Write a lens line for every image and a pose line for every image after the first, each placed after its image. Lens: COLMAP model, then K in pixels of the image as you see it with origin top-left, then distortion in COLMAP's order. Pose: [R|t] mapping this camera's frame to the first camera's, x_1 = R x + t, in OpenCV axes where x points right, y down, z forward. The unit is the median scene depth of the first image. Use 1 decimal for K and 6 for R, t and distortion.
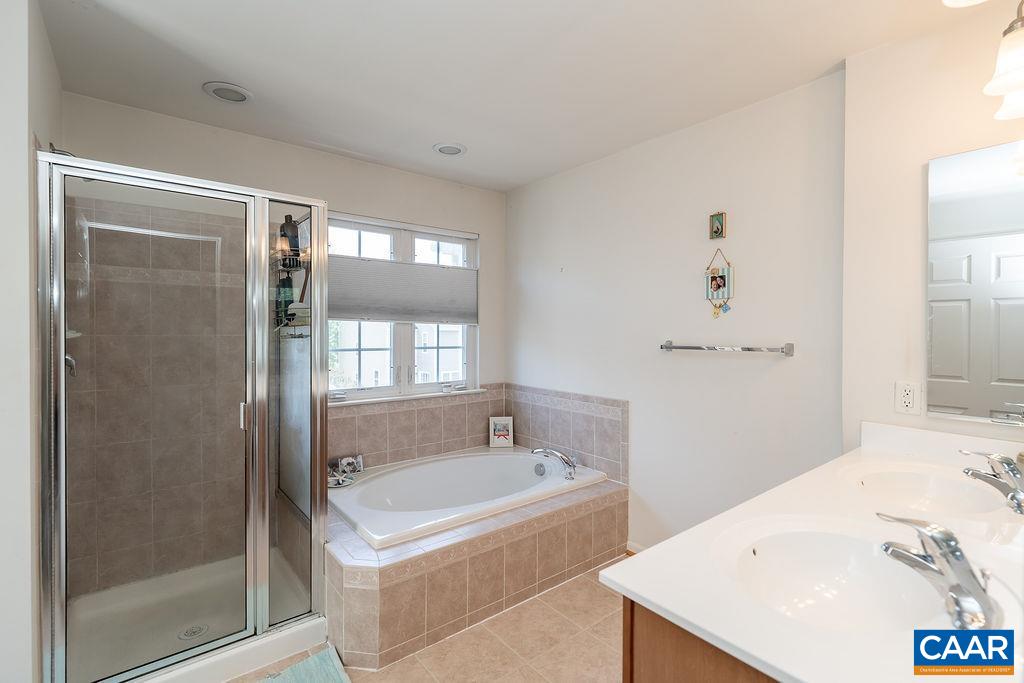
lens RADIAL K [[460.9, 0, 515.2], [0, 460.9, 340.4], [0, 0, 1]] dist [0.021119, 0.000089]
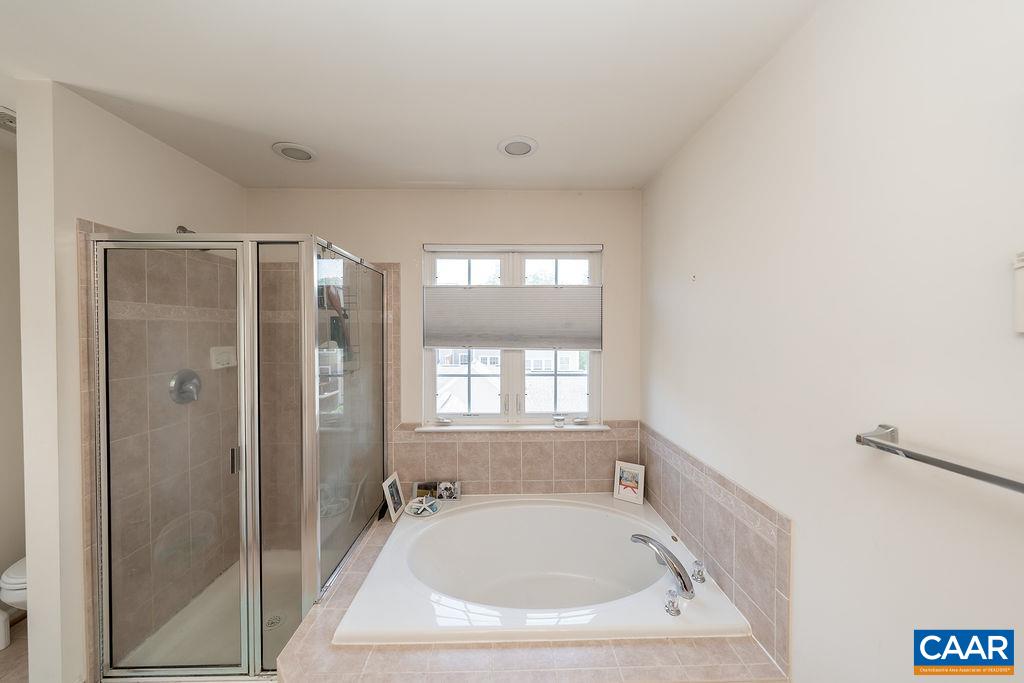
lens RADIAL K [[349.8, 0, 508.4], [0, 349.8, 343.6], [0, 0, 1]] dist [-0.001253, -0.000373]
pose [[0.792412, 0.013030, -0.609847, 0.195110], [-0.009410, 0.999914, 0.009136, -0.056772], [0.609913, -0.001501, 0.792467, 0.419816]]
